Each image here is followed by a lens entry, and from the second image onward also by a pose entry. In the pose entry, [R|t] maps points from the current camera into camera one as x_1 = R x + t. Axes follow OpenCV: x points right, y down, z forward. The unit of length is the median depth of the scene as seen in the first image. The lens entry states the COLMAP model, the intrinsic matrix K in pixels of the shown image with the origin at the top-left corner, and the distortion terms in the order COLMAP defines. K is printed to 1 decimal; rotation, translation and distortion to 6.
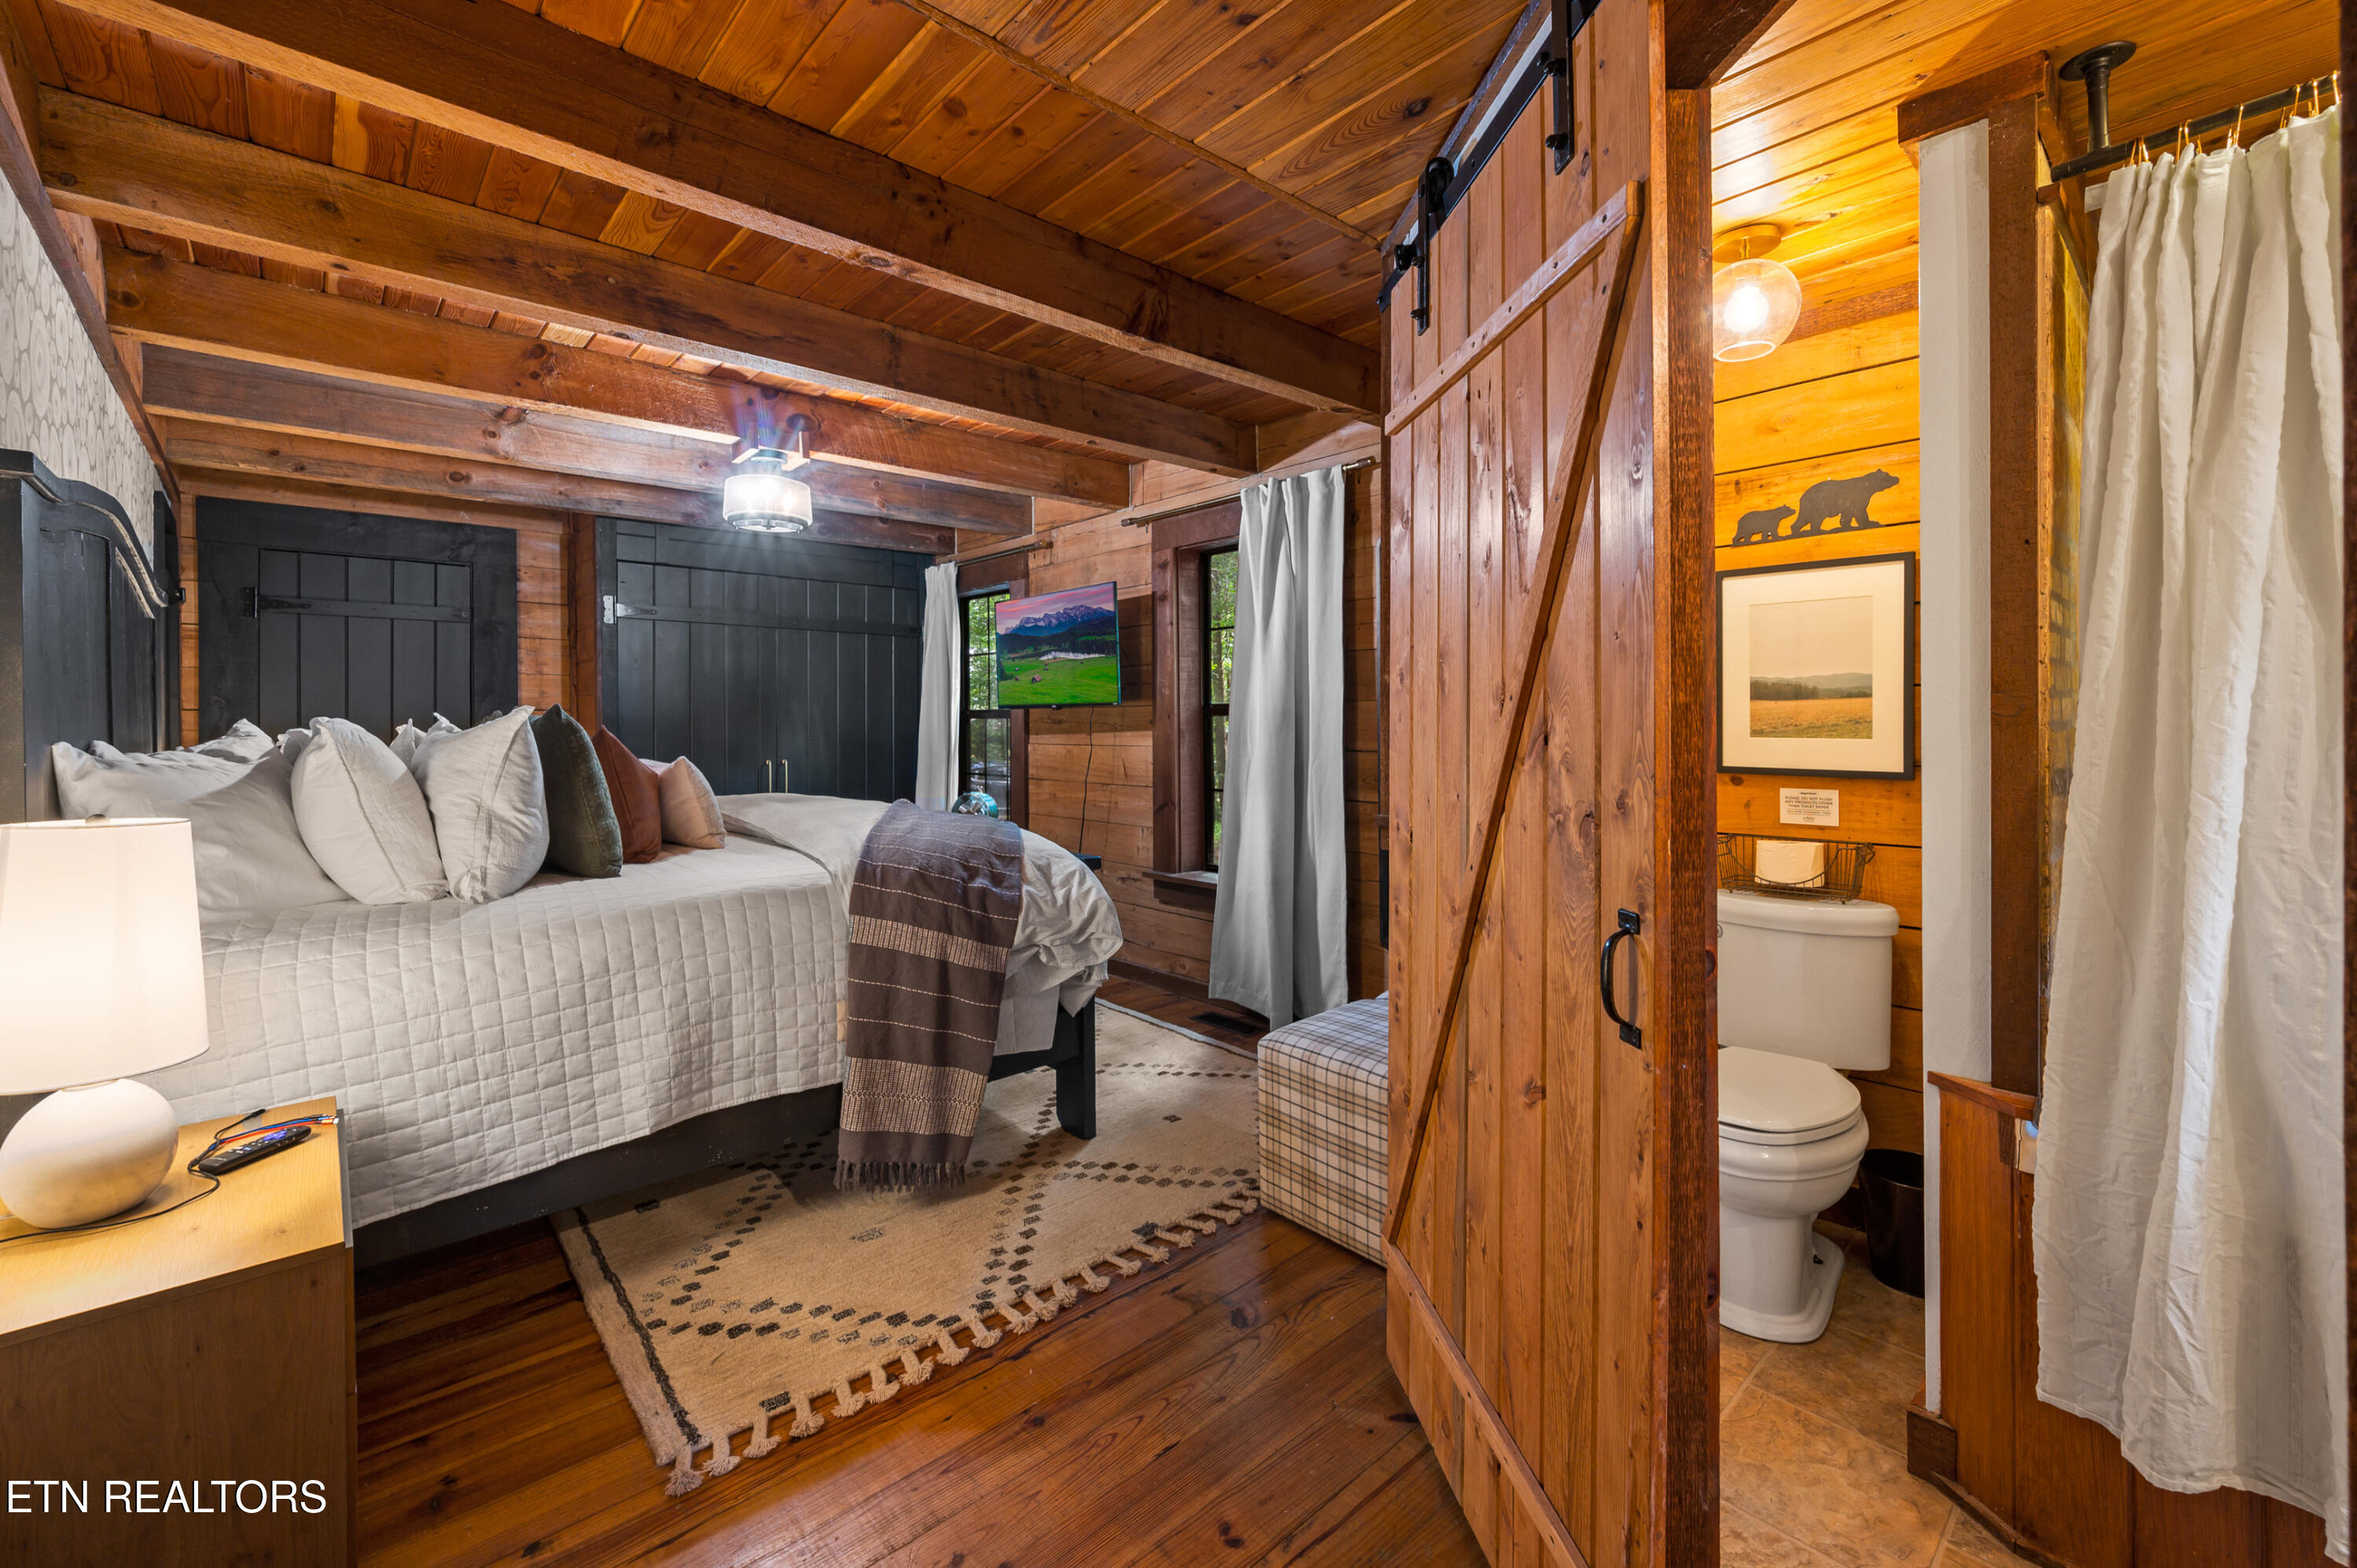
lens RADIAL K [[960.4, 0, 1192.0], [0, 960.4, 734.0], [0, 0, 1]] dist [0.000112, 0.000258]
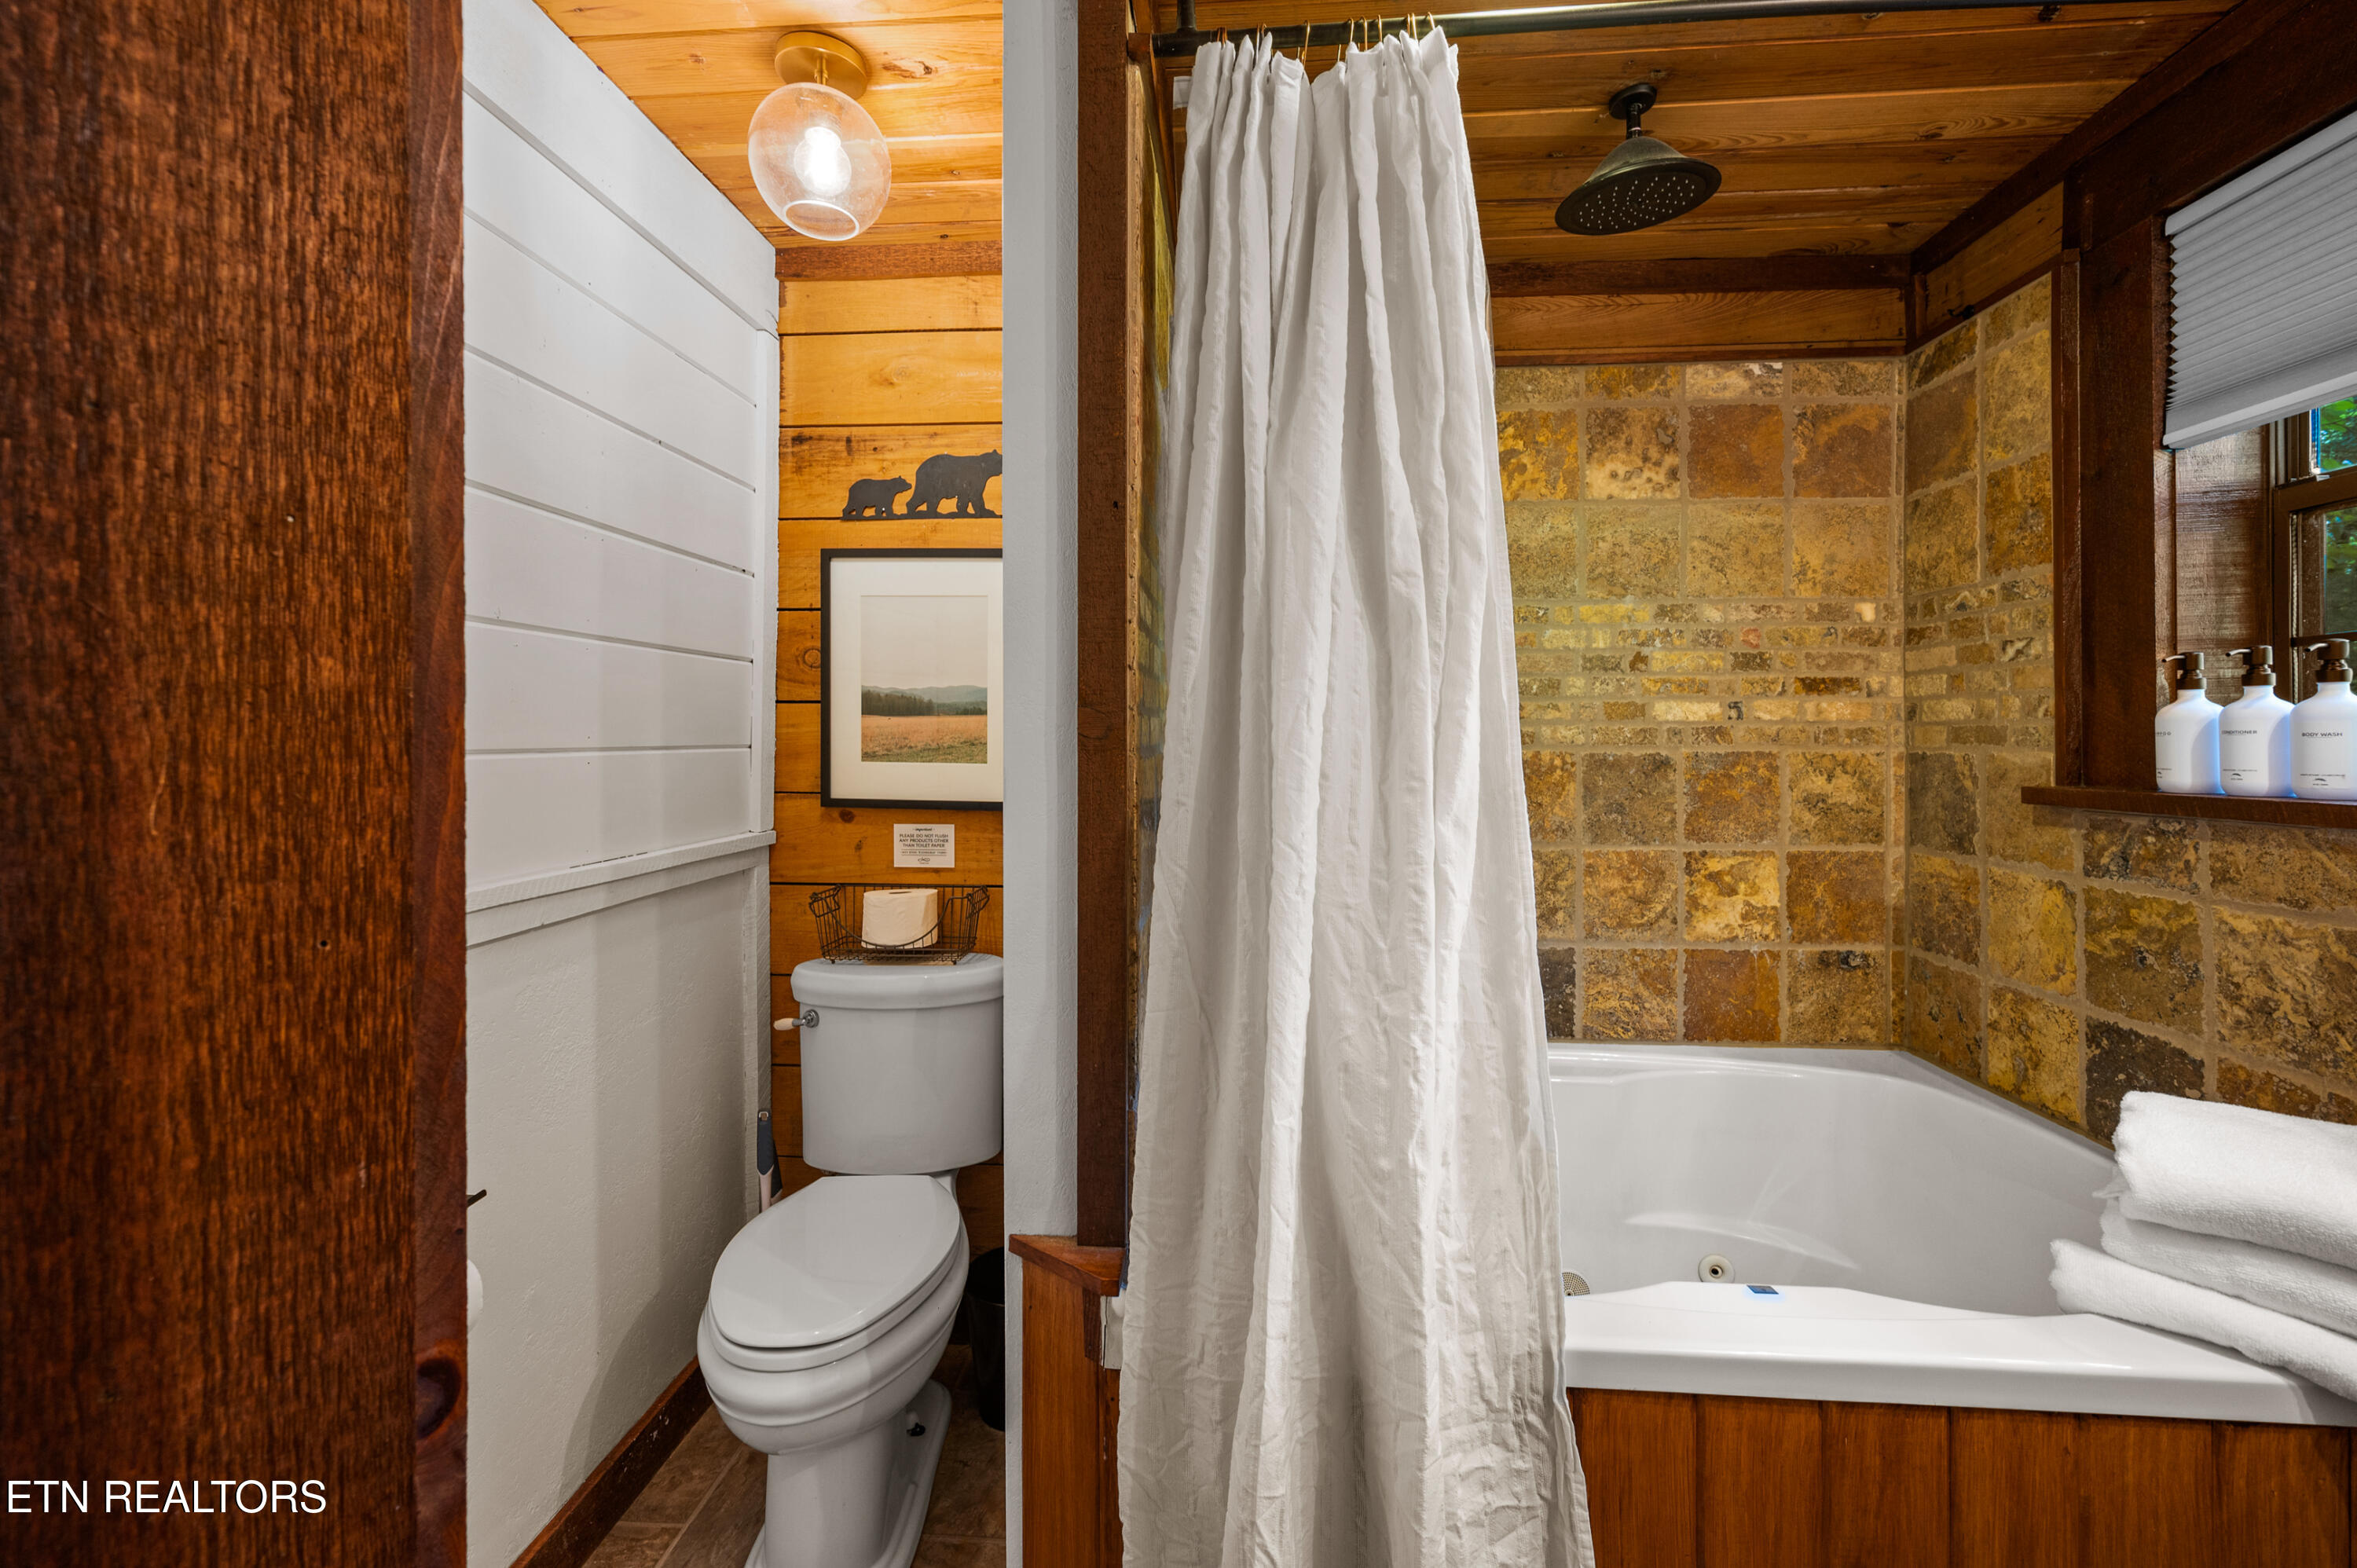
lens RADIAL K [[960.4, 0, 1163.8], [0, 960.4, 744.4], [0, 0, 1]] dist [0.000112, 0.000258]
pose [[0.733248, 0.007228, 0.679922, 0.393972], [-0.002139, 0.999963, -0.008324, -0.008467], [-0.679957, 0.004649, 0.733237, 0.432304]]
